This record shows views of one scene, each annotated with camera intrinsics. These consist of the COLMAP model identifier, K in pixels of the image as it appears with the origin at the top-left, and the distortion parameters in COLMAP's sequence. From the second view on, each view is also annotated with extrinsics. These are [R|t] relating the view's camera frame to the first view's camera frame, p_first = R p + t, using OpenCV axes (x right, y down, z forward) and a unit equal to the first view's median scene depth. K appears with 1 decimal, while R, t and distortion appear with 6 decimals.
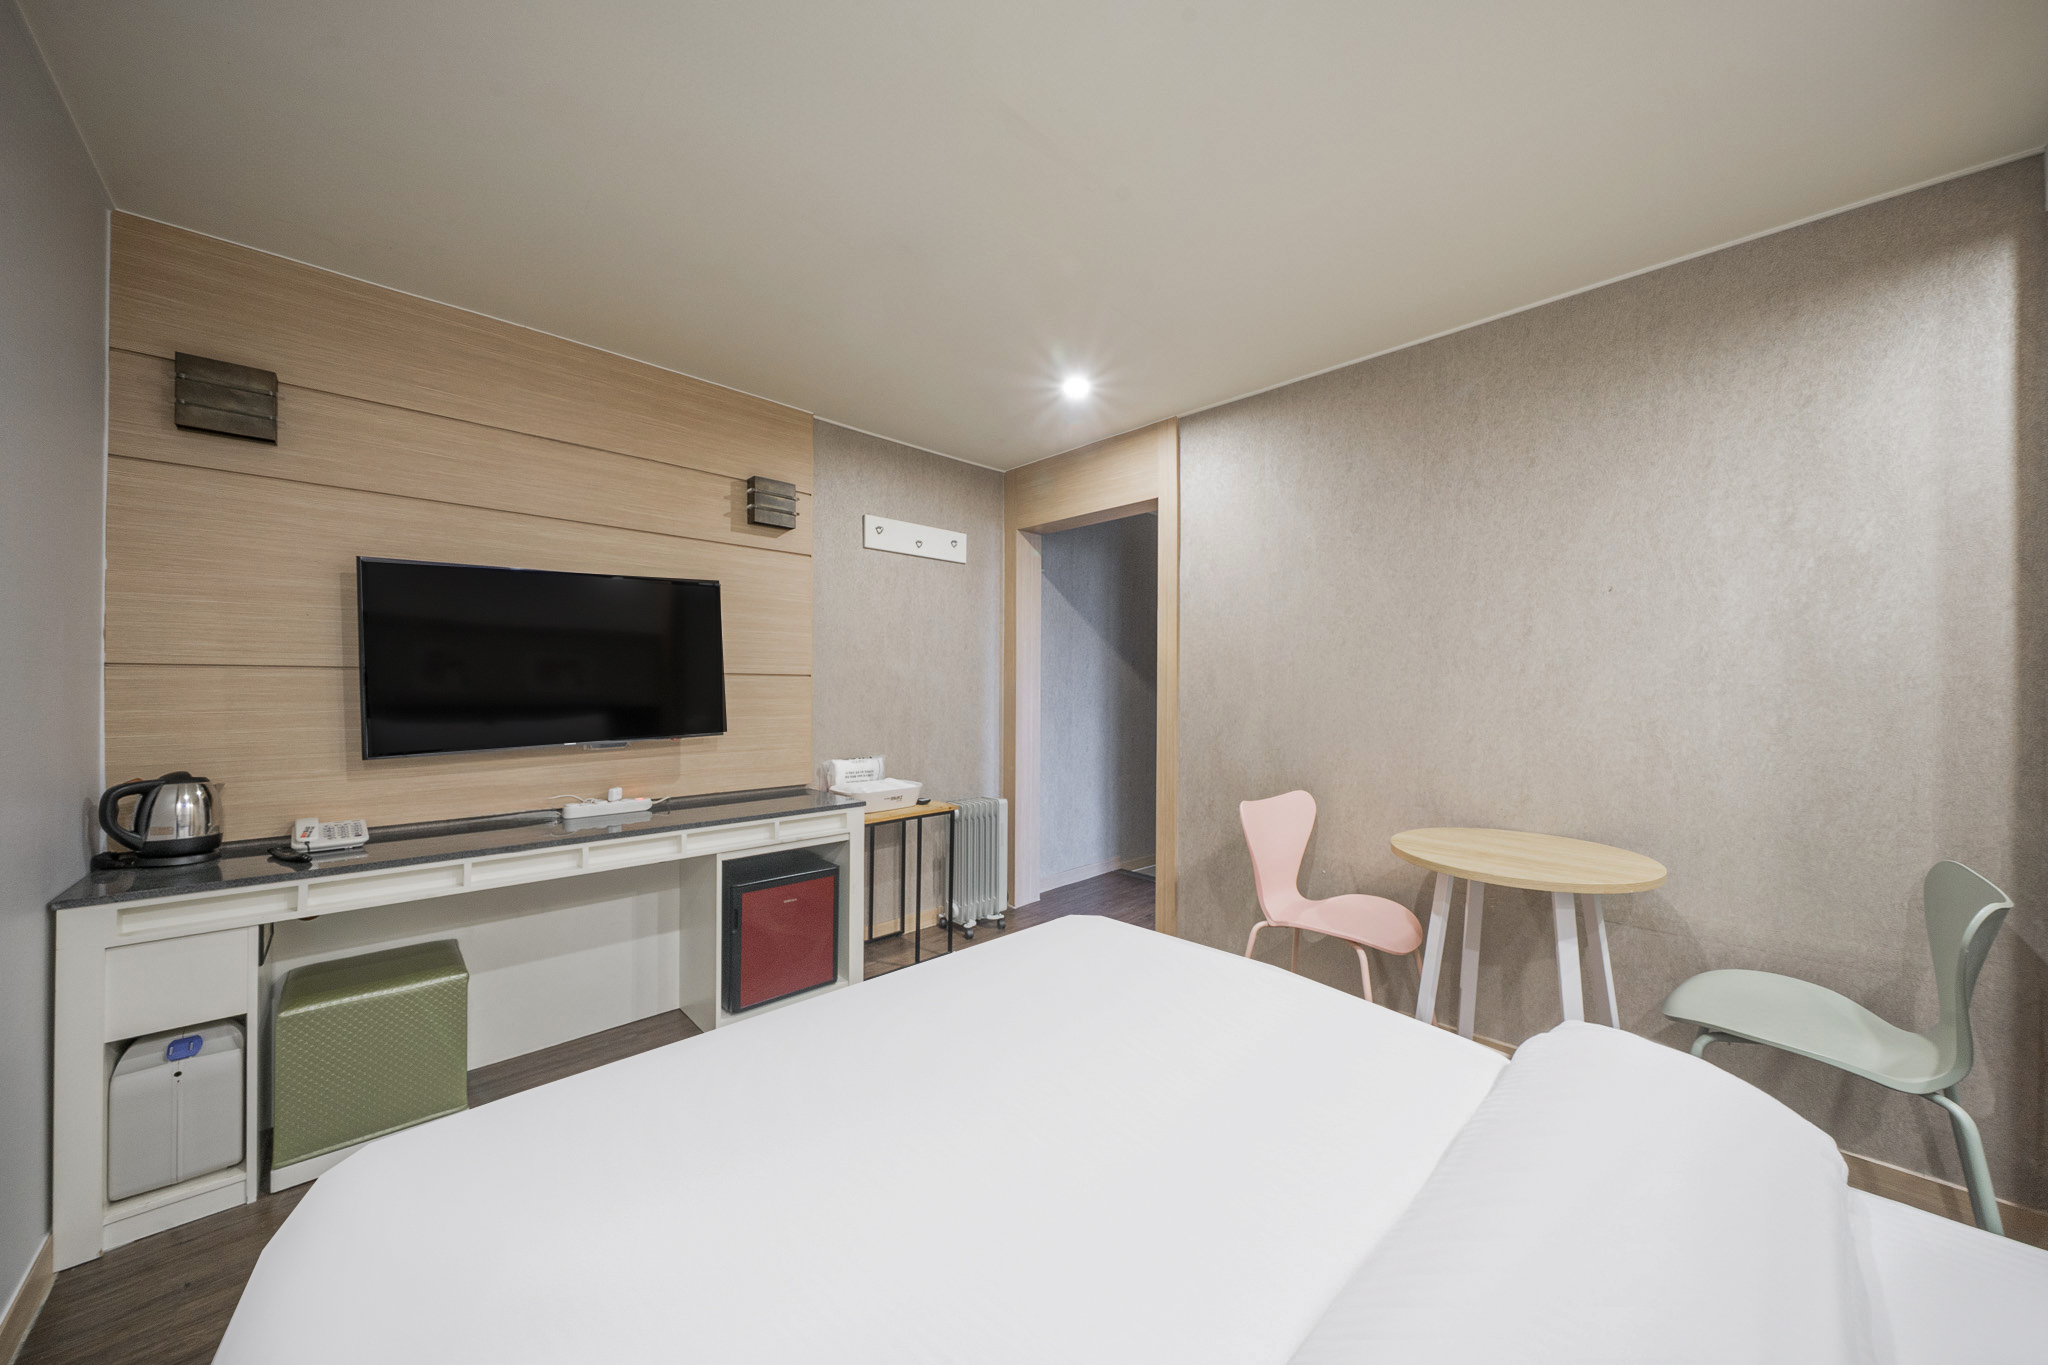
lens RADIAL K [[708.7, 0, 1014.7], [0, 708.7, 683.2], [0, 0, 1]] dist [-0.007592, -0.000217]
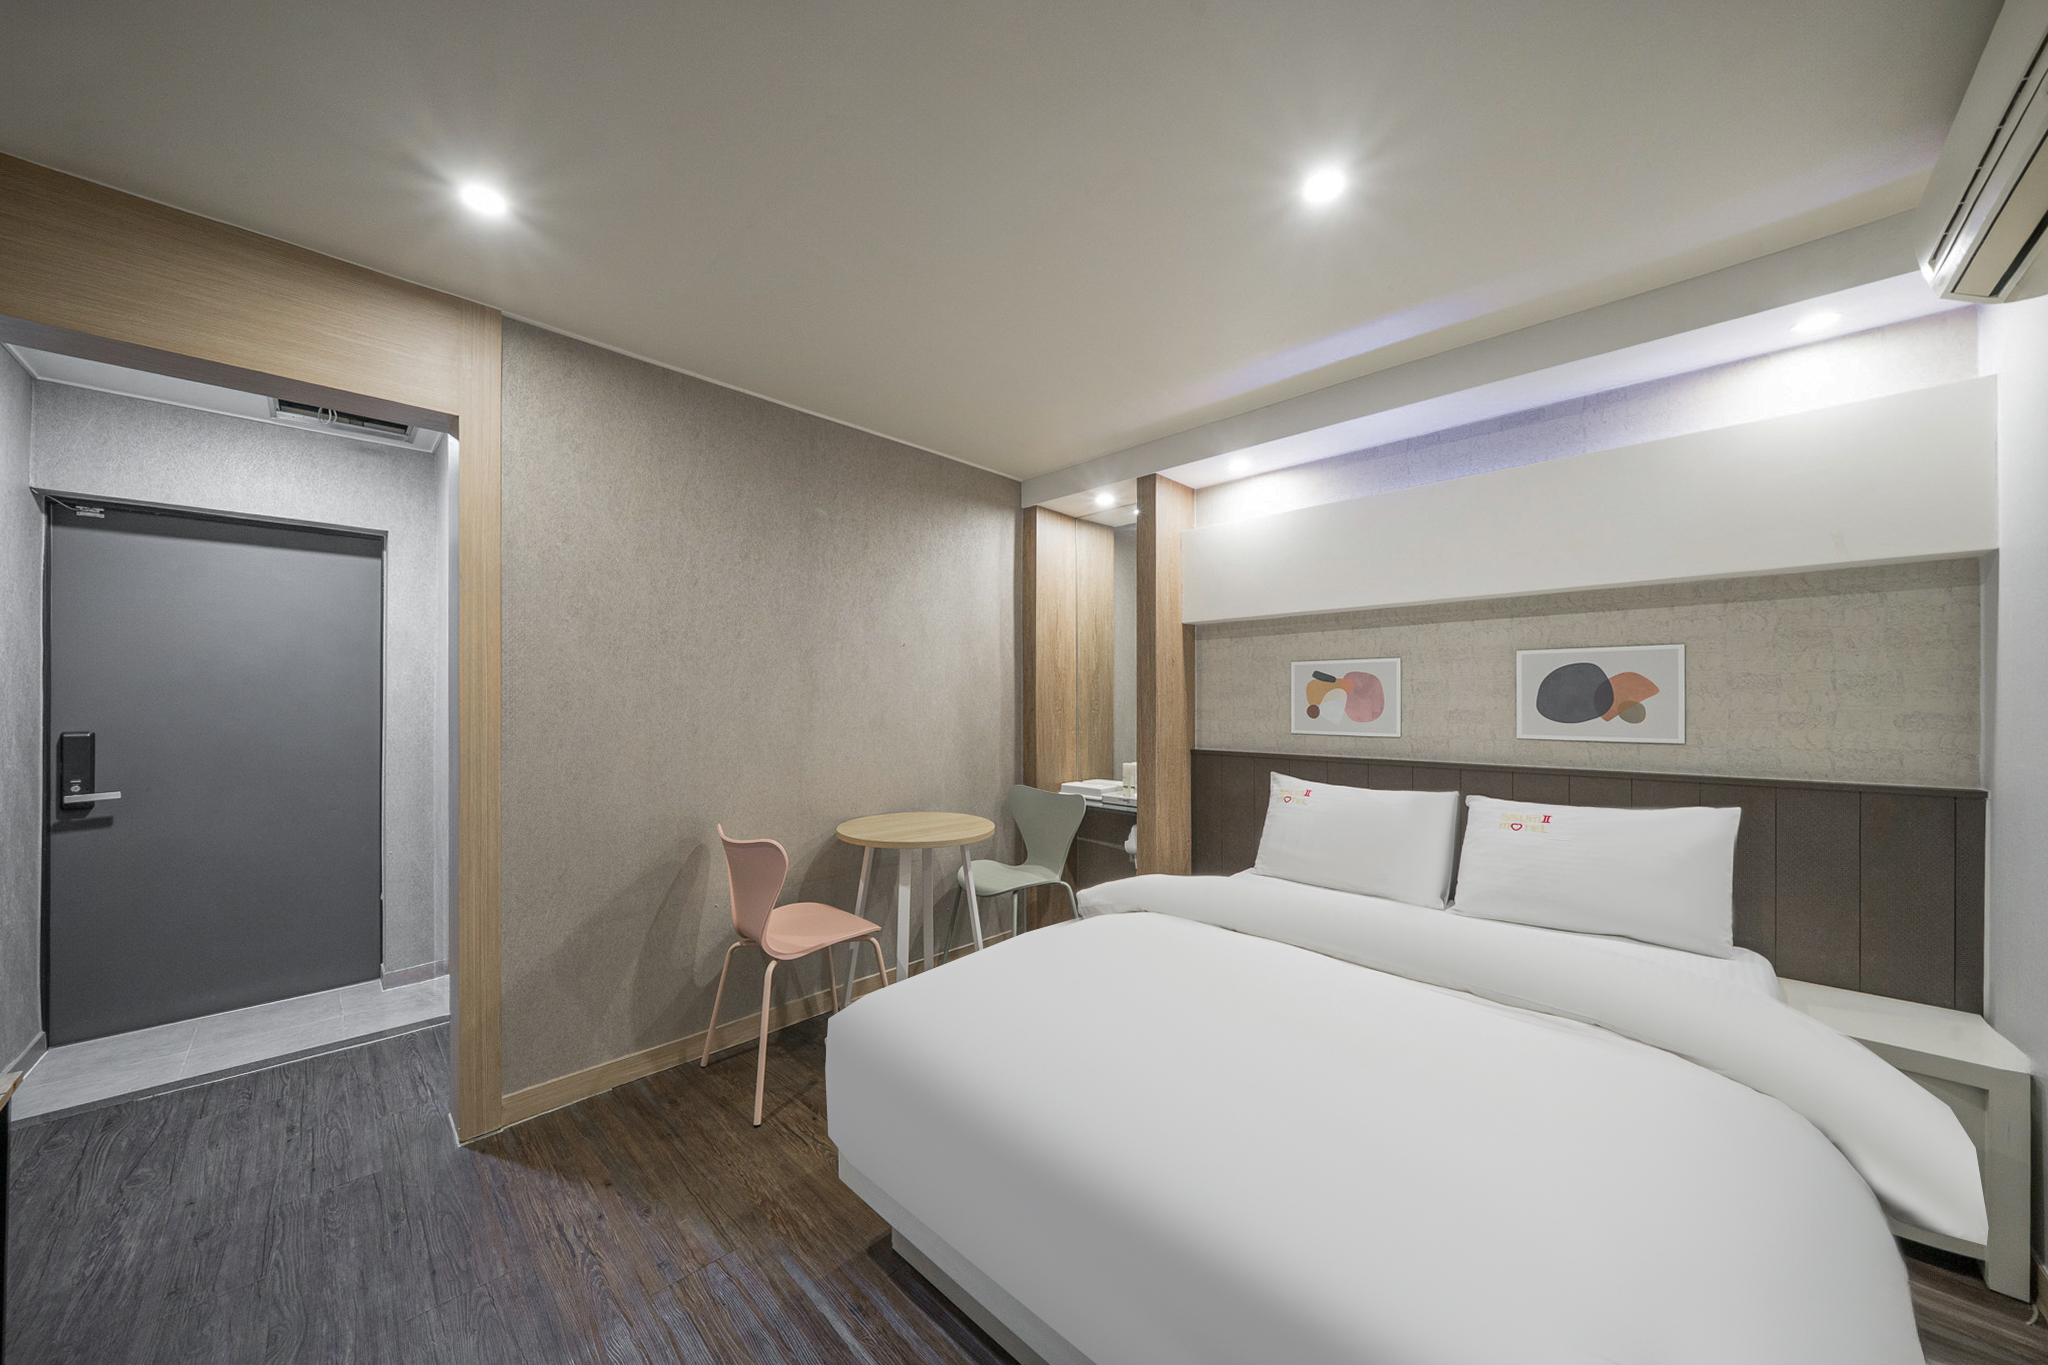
lens RADIAL K [[708.7, 0, 1014.3], [0, 708.7, 696.5], [0, 0, 1]] dist [-0.007592, -0.000217]
pose [[-0.035533, 0.001415, 0.999368, -0.609106], [-0.005149, 0.999985, -0.001599, -0.018645], [-0.999355, -0.005203, -0.035525, 0.718693]]
